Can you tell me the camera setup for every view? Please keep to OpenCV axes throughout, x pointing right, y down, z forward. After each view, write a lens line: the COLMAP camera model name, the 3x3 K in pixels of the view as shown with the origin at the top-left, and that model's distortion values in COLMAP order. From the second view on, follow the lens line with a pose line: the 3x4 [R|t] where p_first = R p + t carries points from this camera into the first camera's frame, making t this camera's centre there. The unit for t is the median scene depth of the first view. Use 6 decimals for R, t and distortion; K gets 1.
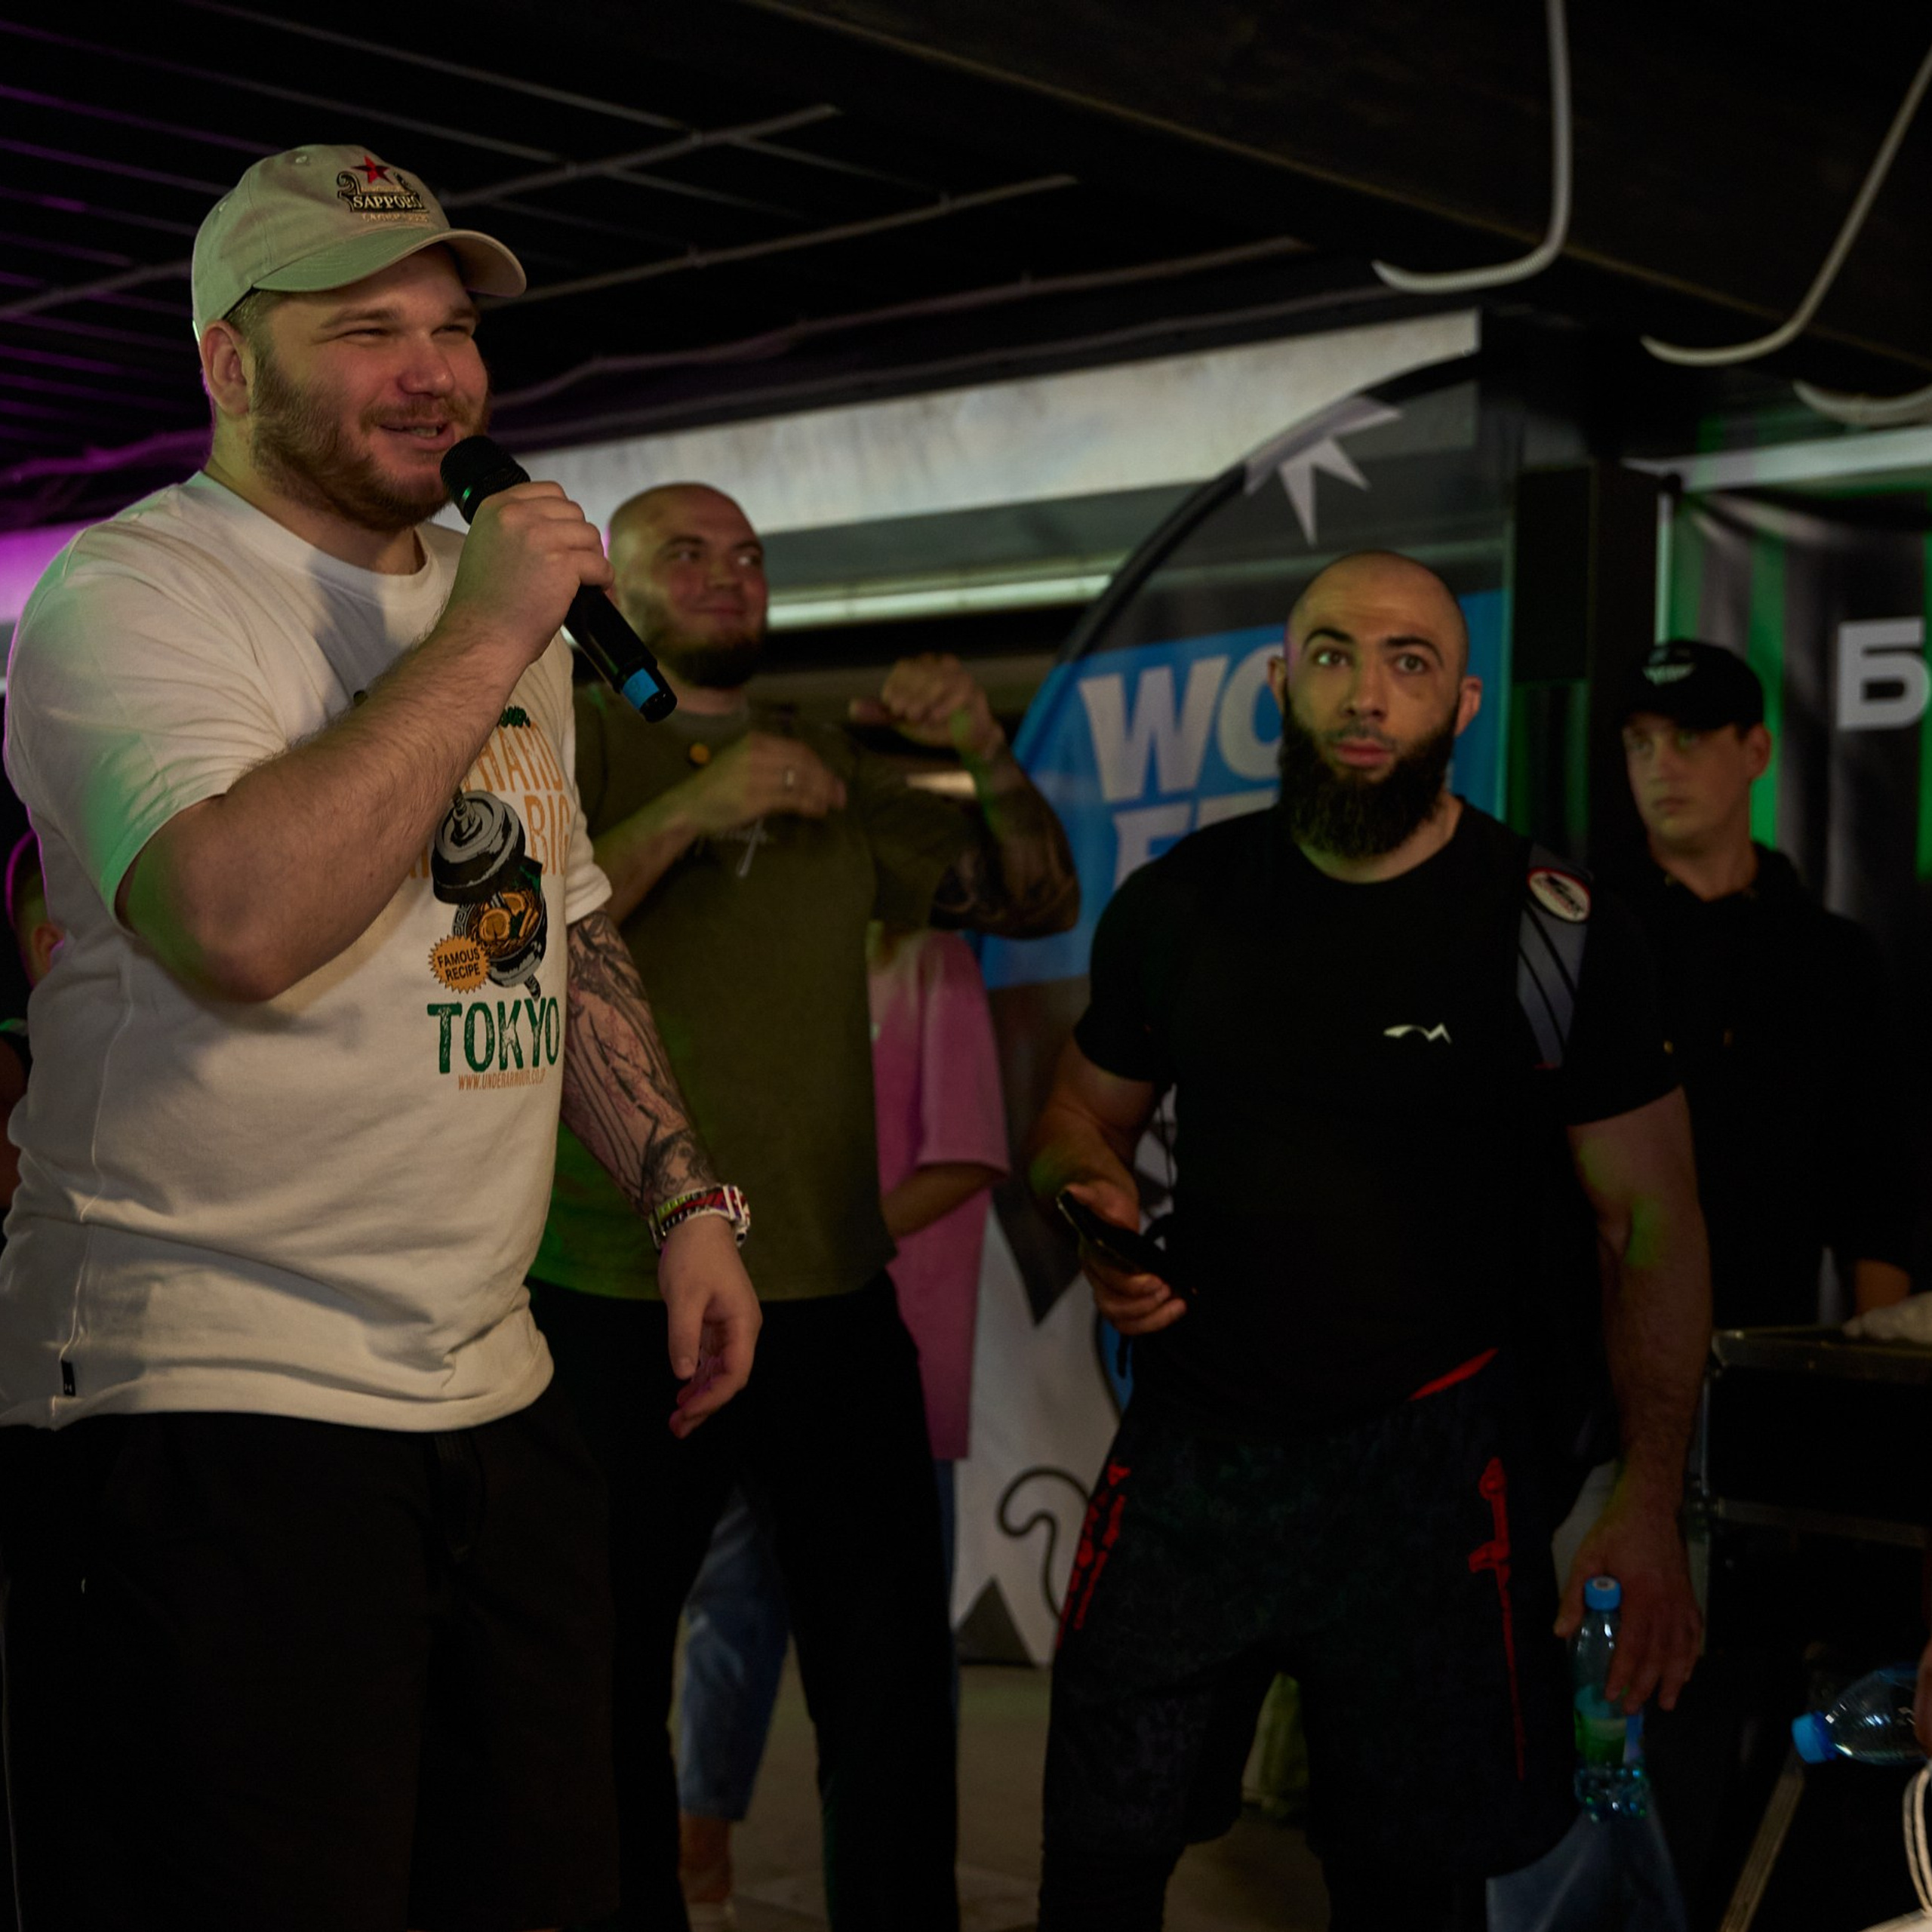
lens RADIAL K [[3507.2, 0, 966.0], [0, 3507.2, 966.0], [0, 0, 1]] dist [-0.013823, 0.073133]
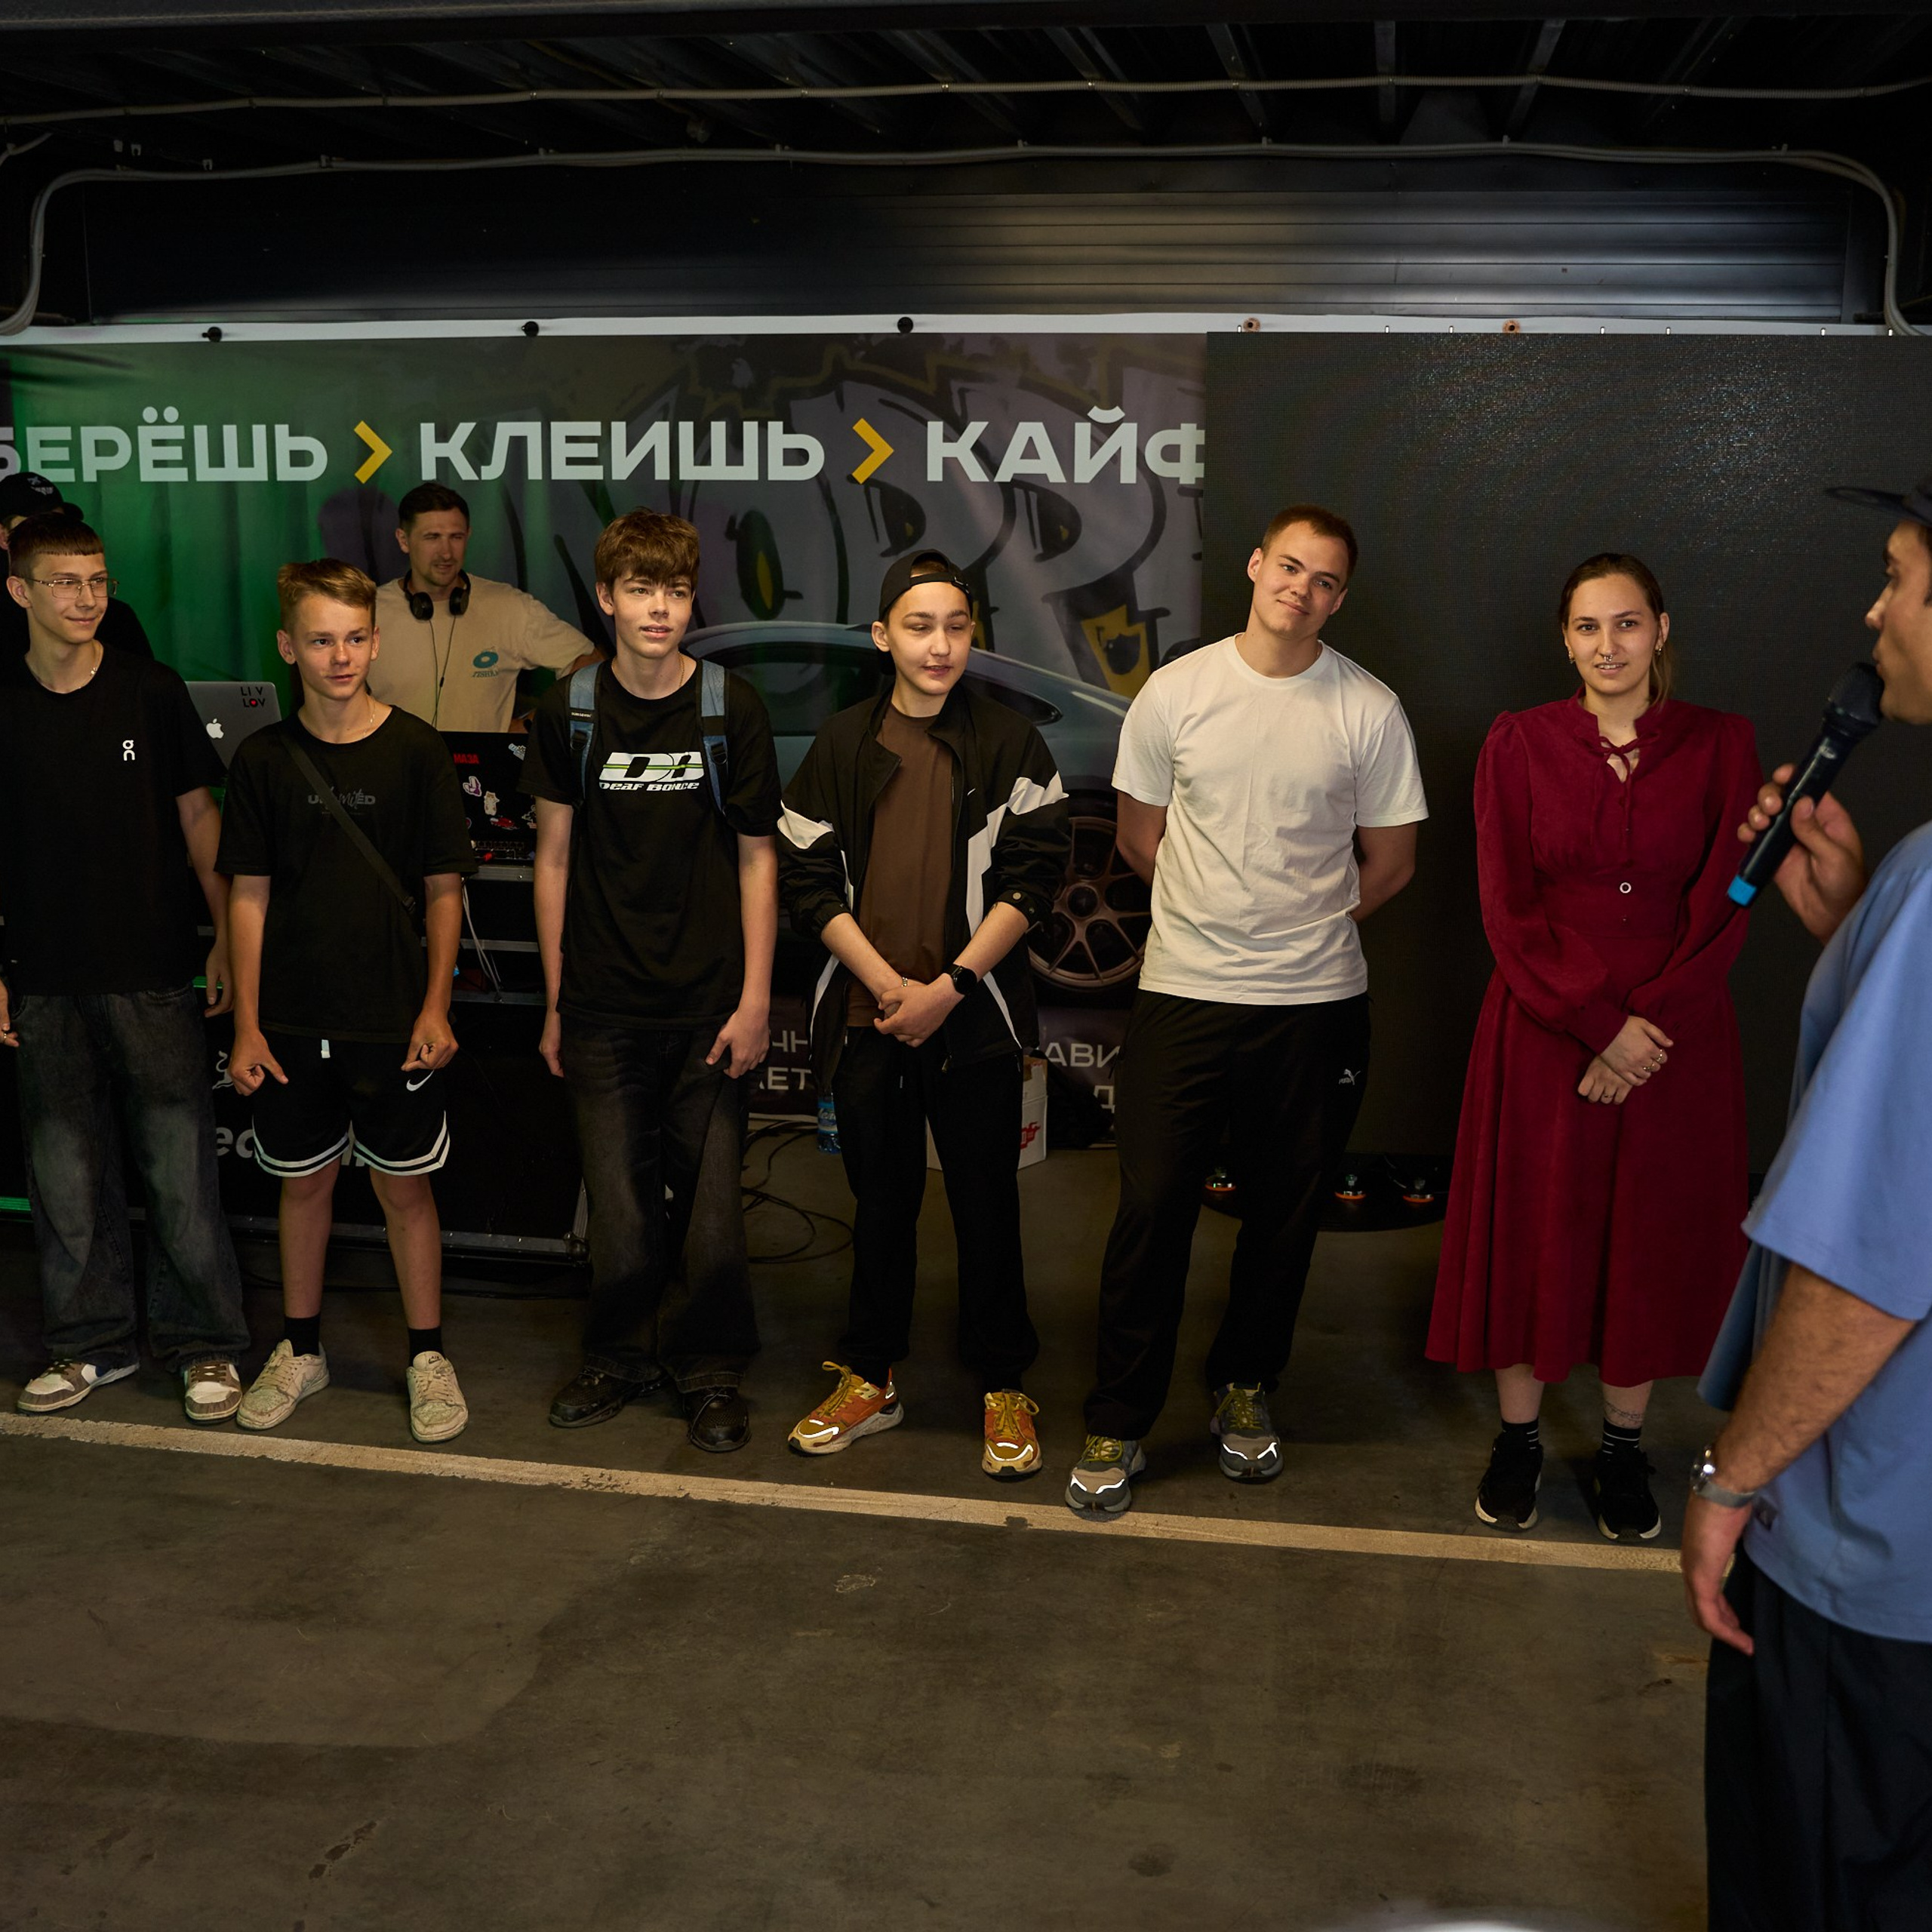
lens RADIAL K [[2407.7, 0, 966.0], [0, 2407.7, 966.0], [0, 0, 1]] dist [-0.121856, 0.164731]
pose [[0.810562, -0.145993, 0.567165, -0.084456], [0.004322, 0.969896, 0.243483, -0.121592], [-0.585637, -0.194907, 0.786791, -0.391911]]
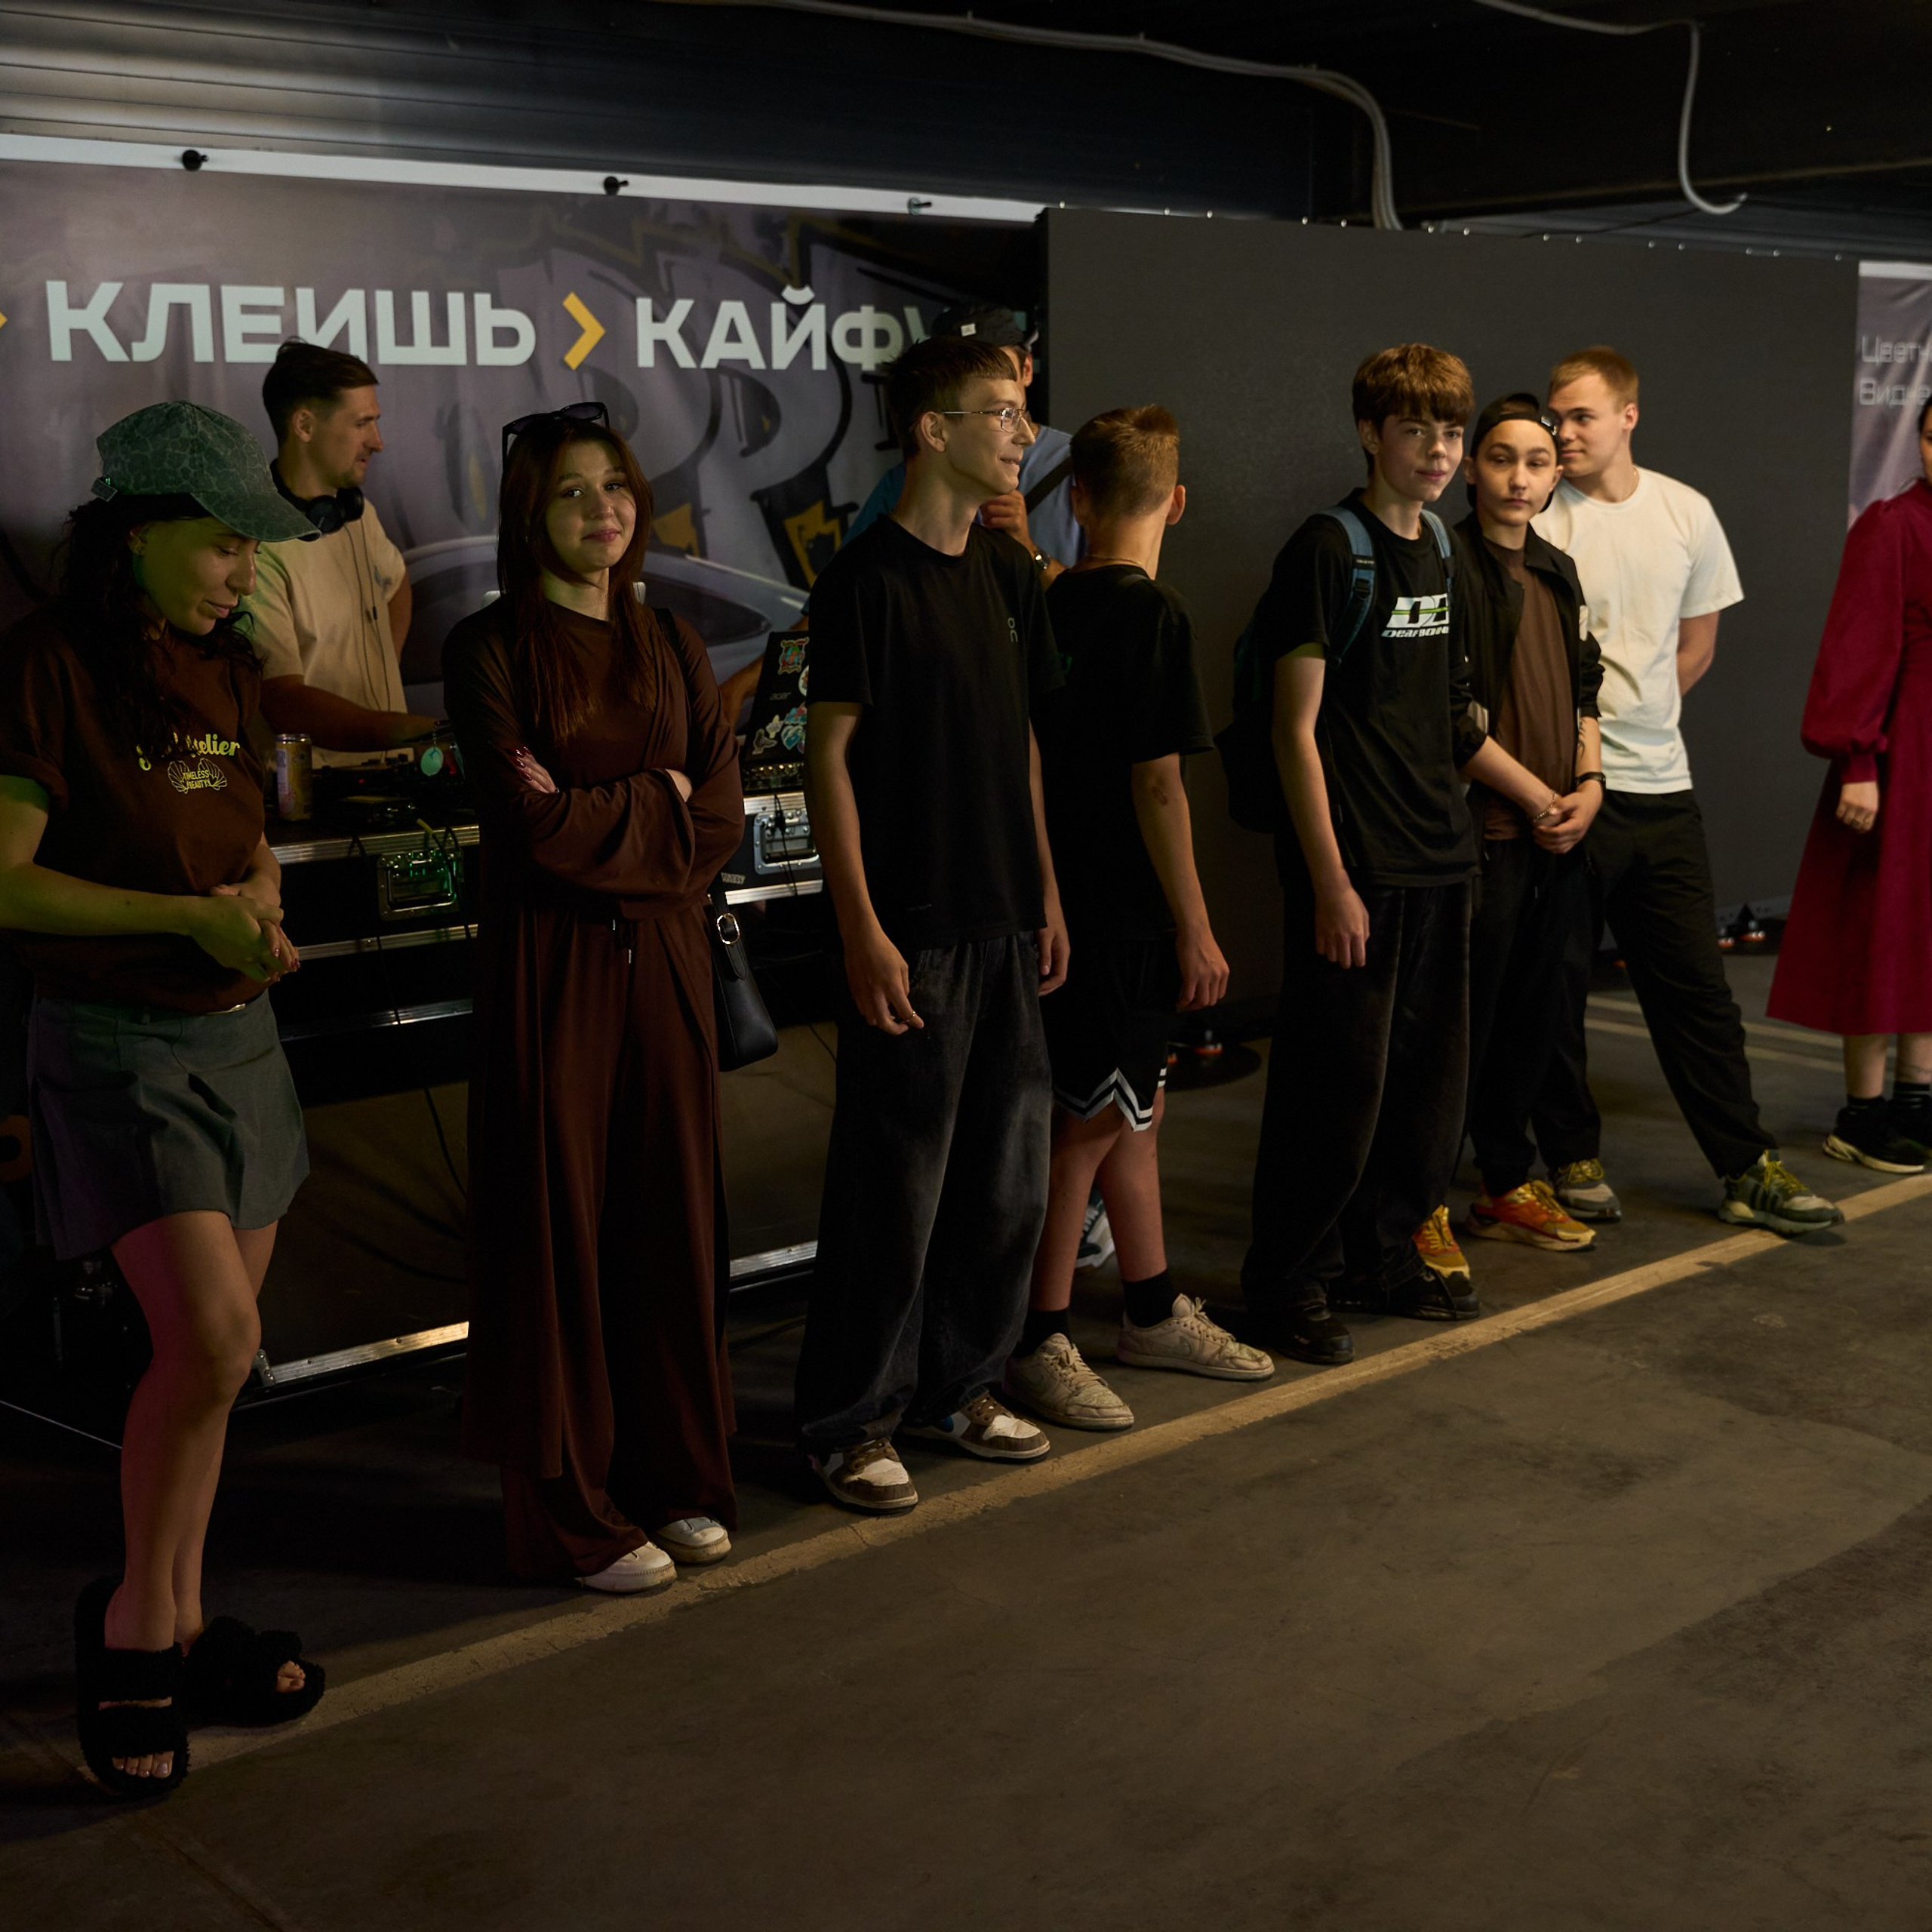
lens RADIAL K [[2830.3, 0, 968.9], [0, 2830.3, 957.4], [0, 0, 1]] dist [-0.038979, 0.064596]
pose [[0.048467, -0.206703, 0.977203, -0.636427], [-0.012146, 0.978158, 0.207508, -0.070746], [-0.998751, -0.021927, 0.044898, 0.399854]]
